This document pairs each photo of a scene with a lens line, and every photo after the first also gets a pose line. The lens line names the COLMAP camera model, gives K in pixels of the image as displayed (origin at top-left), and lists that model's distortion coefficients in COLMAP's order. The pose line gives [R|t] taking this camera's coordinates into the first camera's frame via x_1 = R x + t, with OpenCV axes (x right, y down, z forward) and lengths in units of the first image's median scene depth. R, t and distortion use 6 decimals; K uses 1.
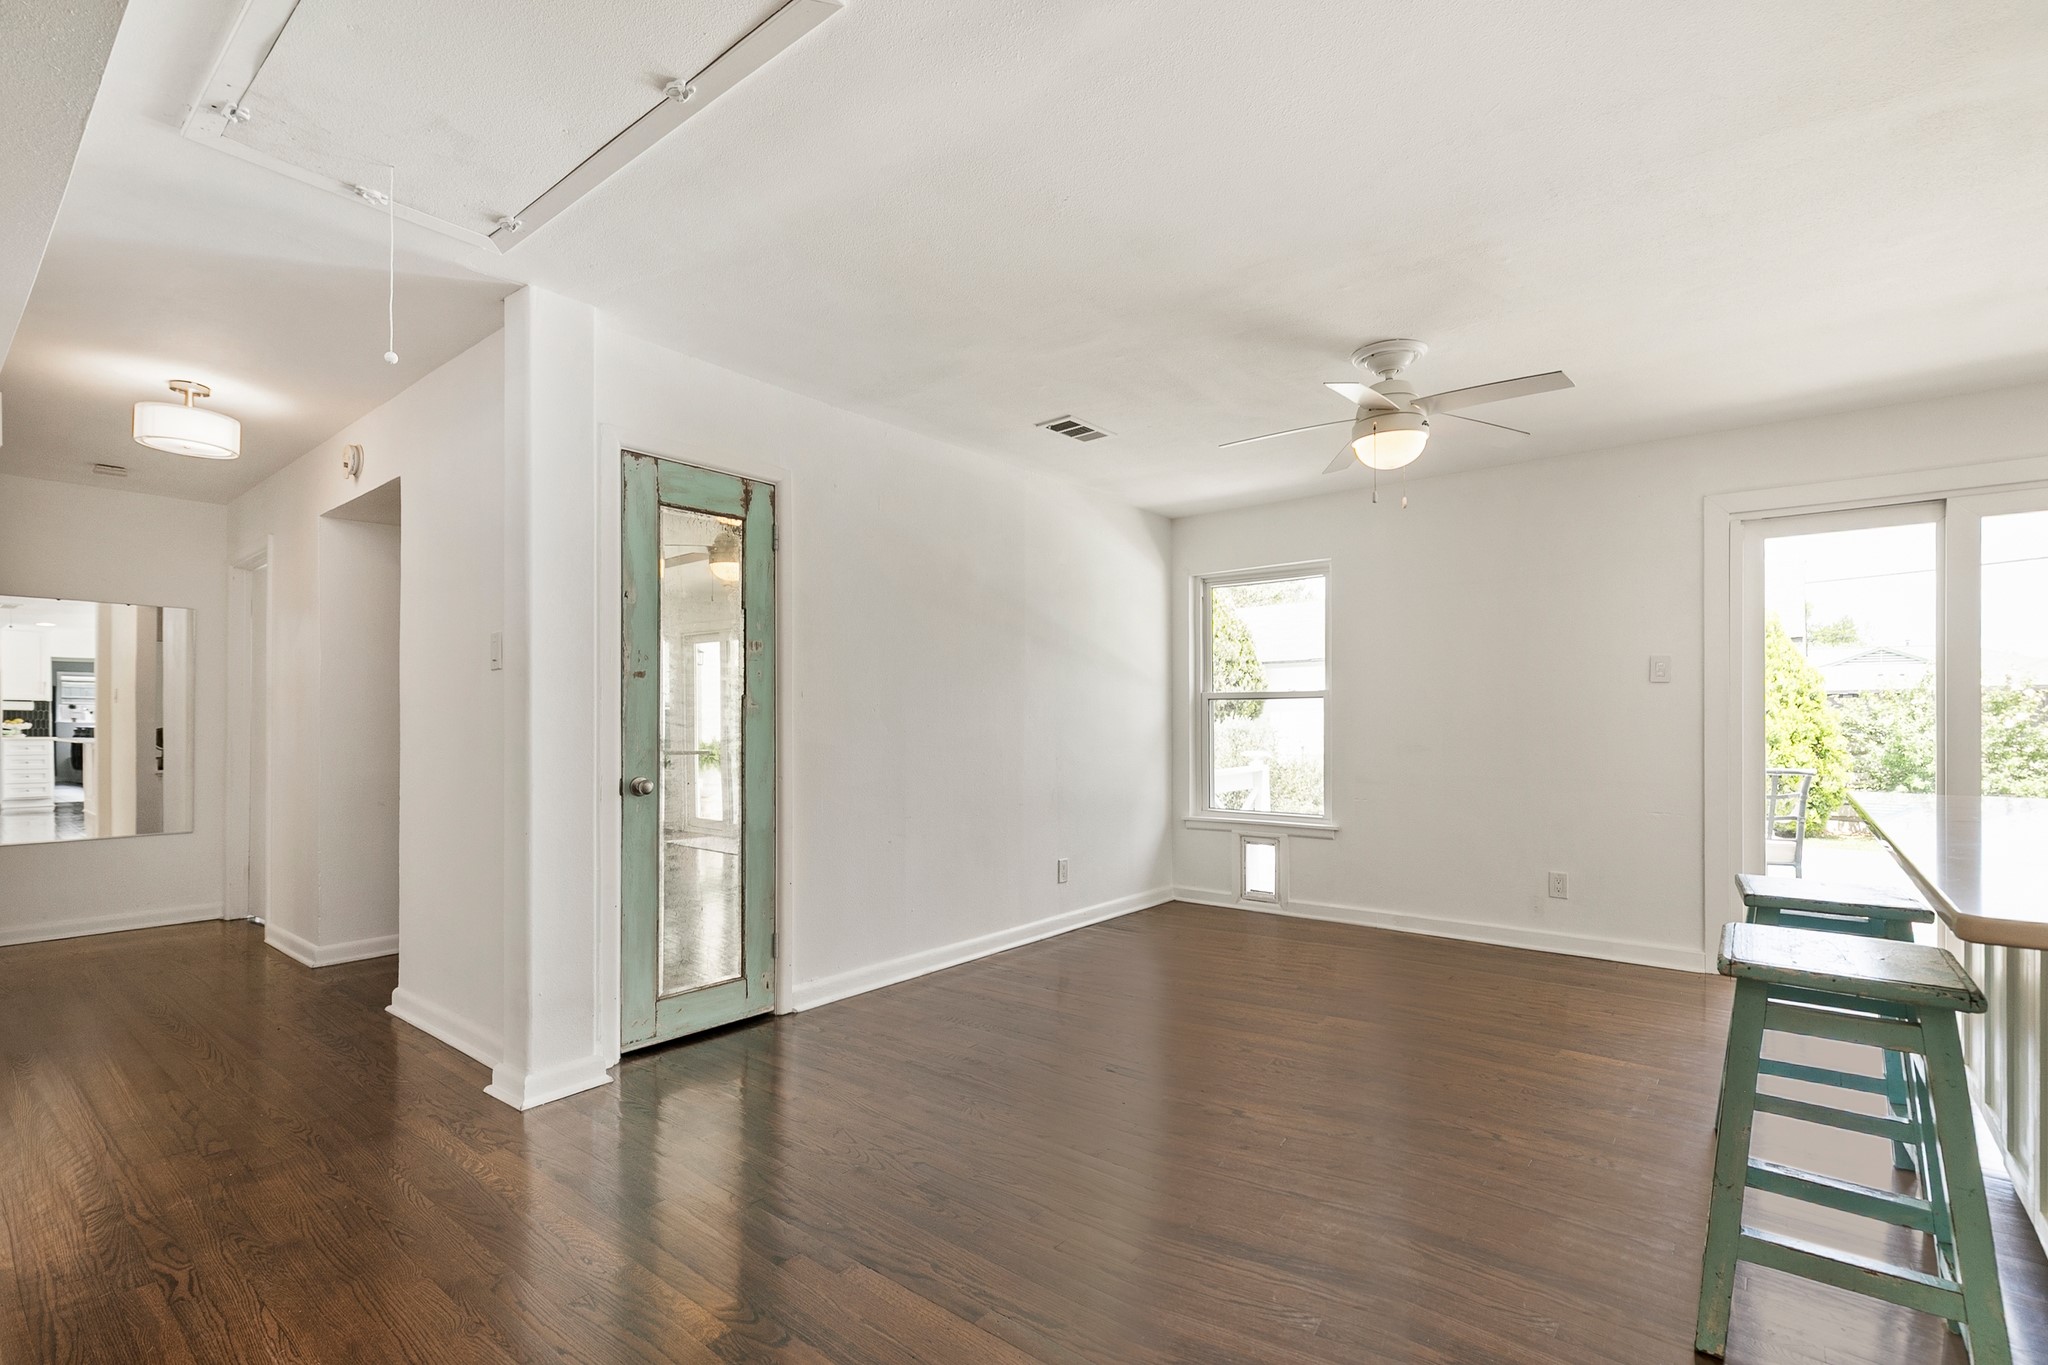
lens RADIAL K [[936.8, 0, 1014.0], [0, 936.8, 703.2], [0, 0, 1]] dist [0.003754, -0.000023]
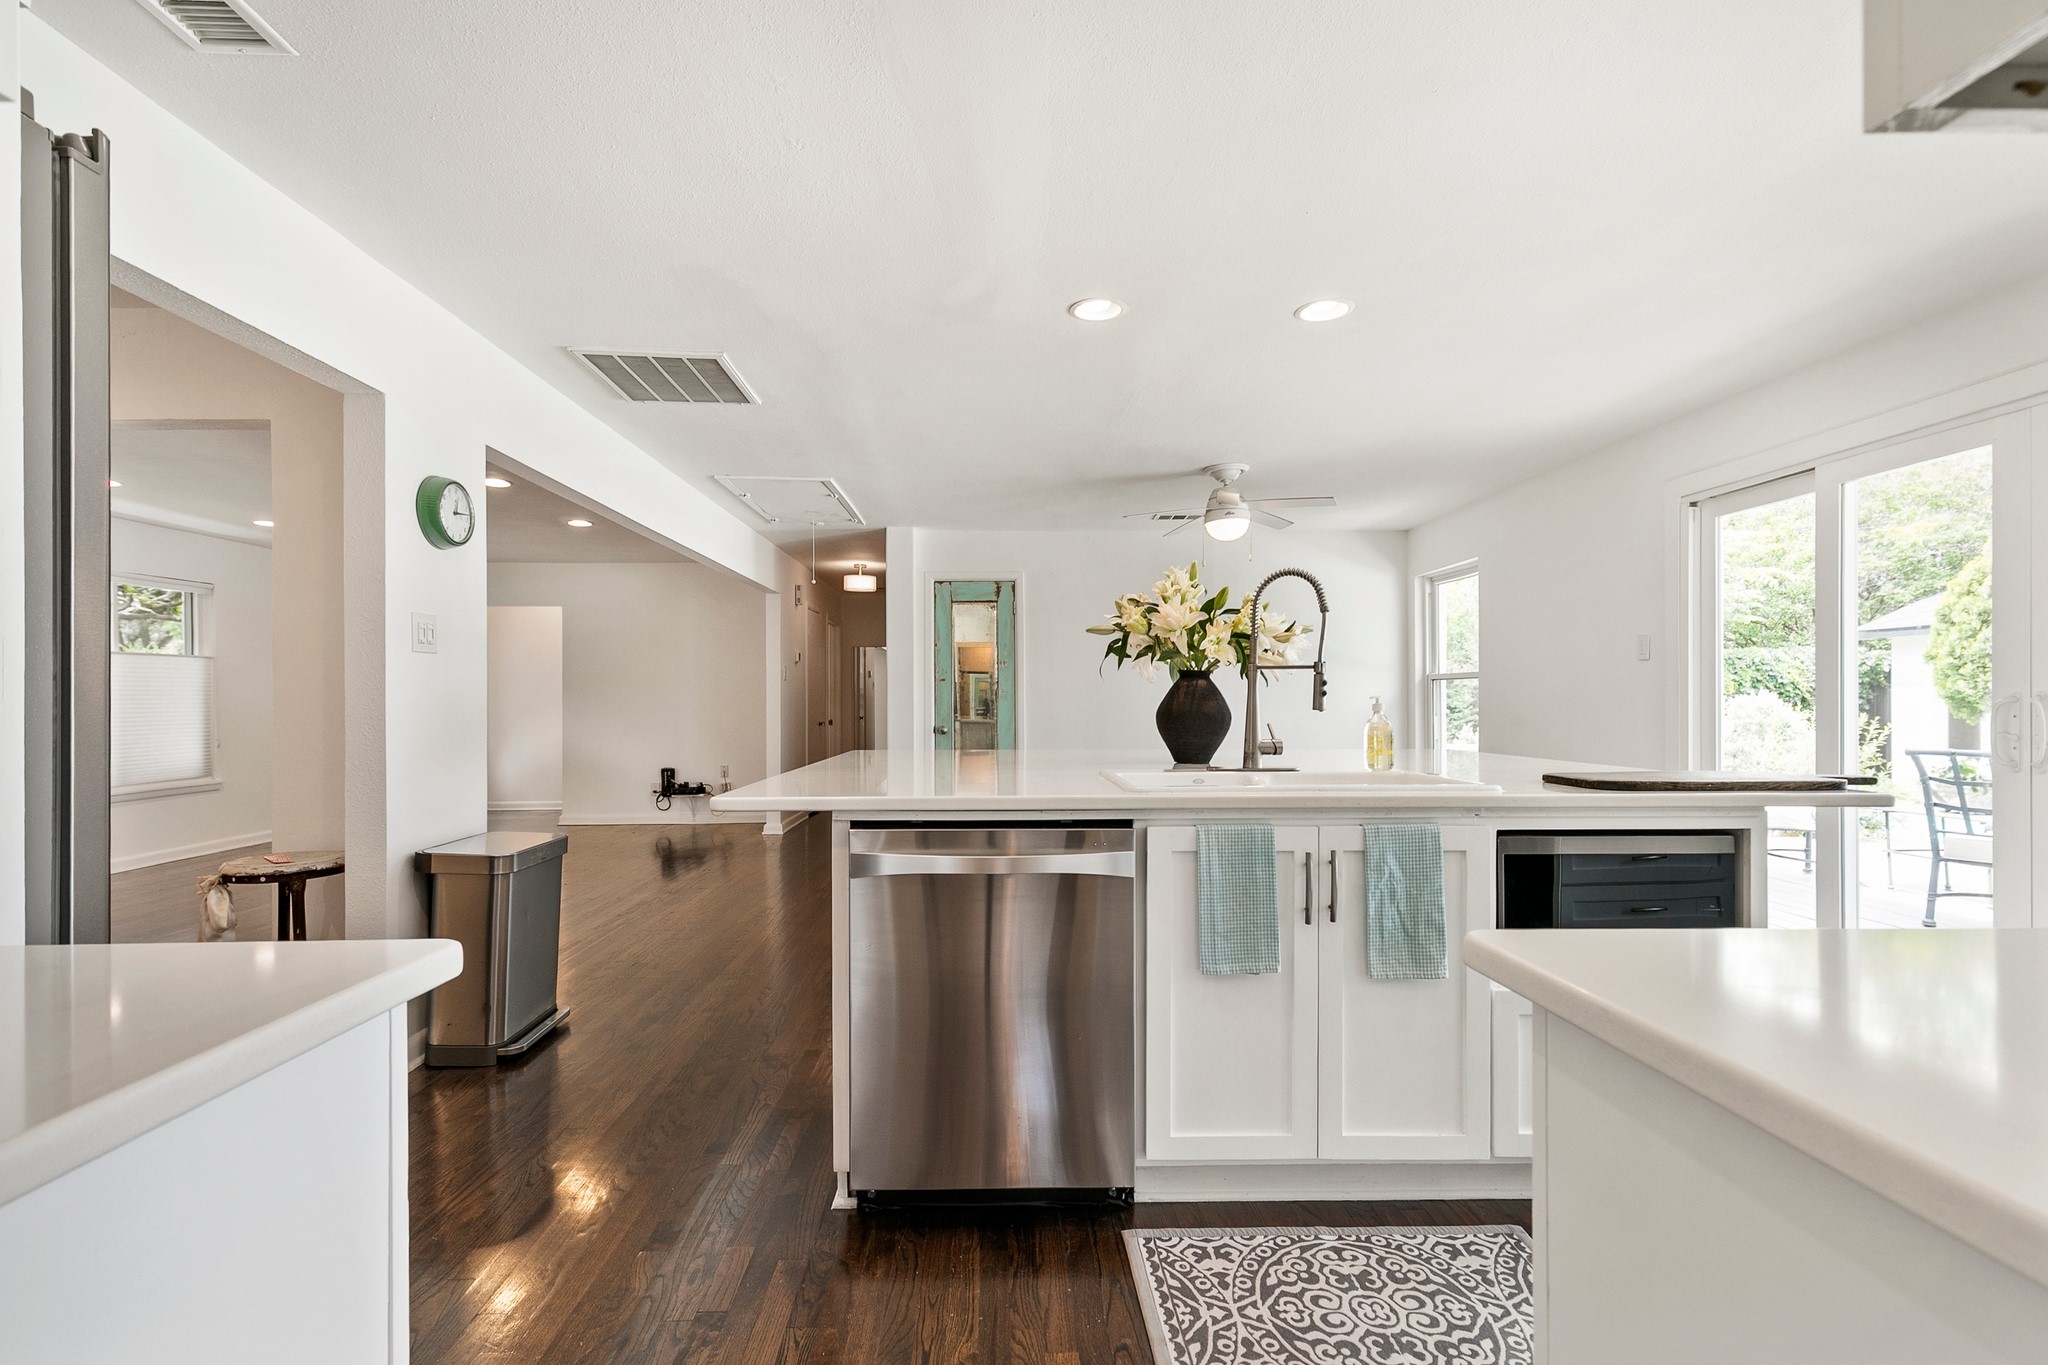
lens RADIAL K [[936.8, 0, 1012.3], [0, 936.8, 694.5], [0, 0, 1]] dist [0.003754, -0.000023]
pose [[0.647640, -0.009364, -0.761889, 0.853765], [0.021018, 0.999764, 0.005578, -0.002584], [0.761657, -0.019626, 0.647684, -0.199242]]
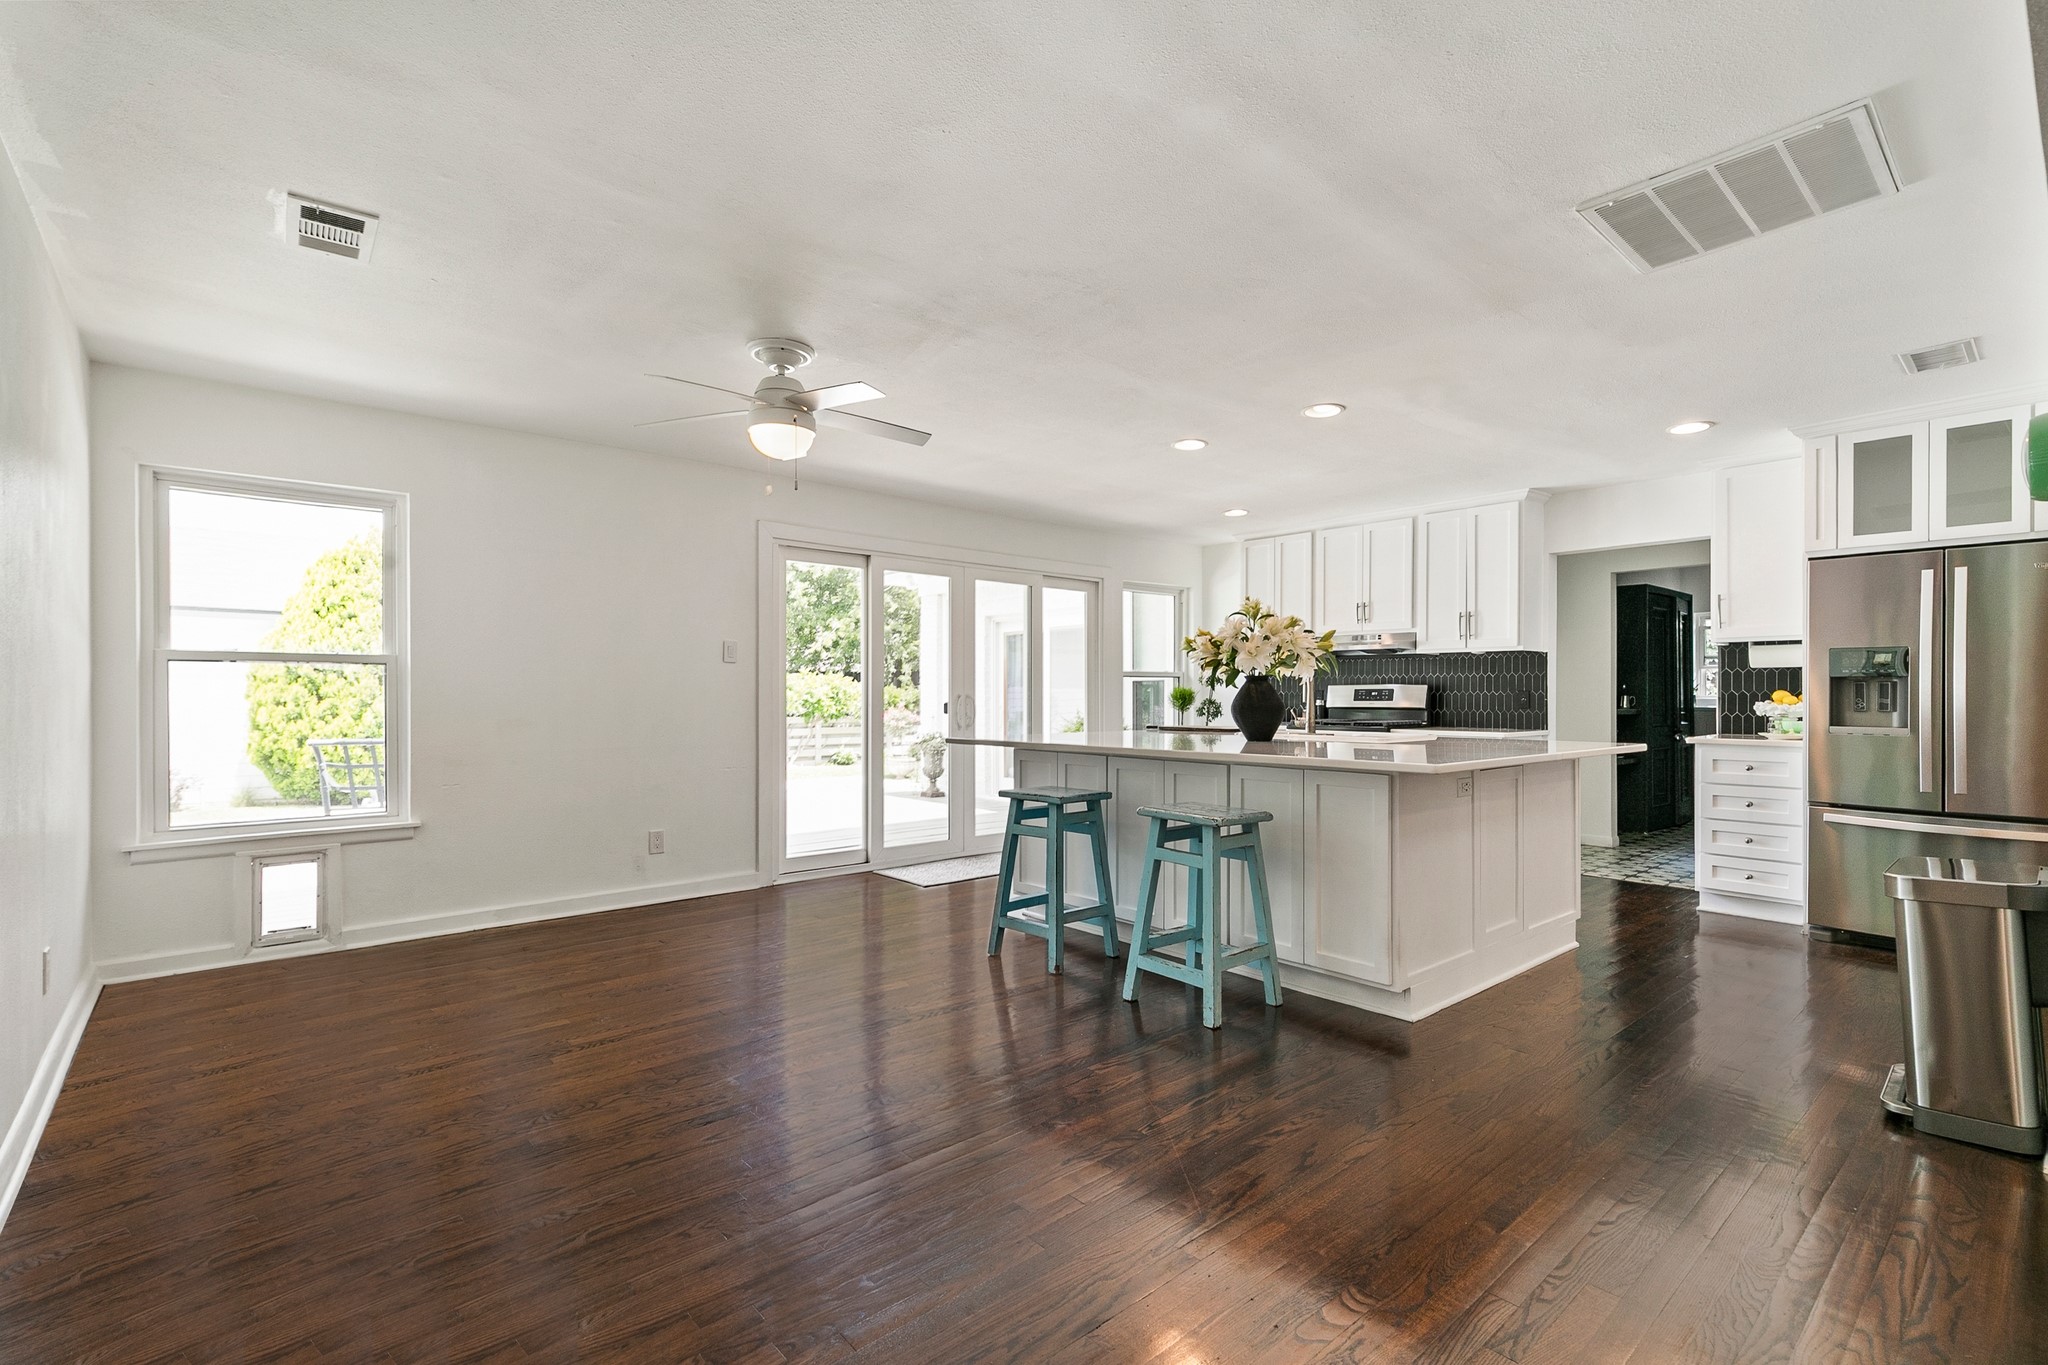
lens RADIAL K [[936.8, 0, 1023.5], [0, 936.8, 694.5], [0, 0, 1]] dist [0.003754, -0.000023]
pose [[0.158166, -0.001961, 0.987411, -0.379153], [-0.022094, 0.999741, 0.005525, 0.003275], [-0.987165, -0.022690, 0.158081, 0.343190]]
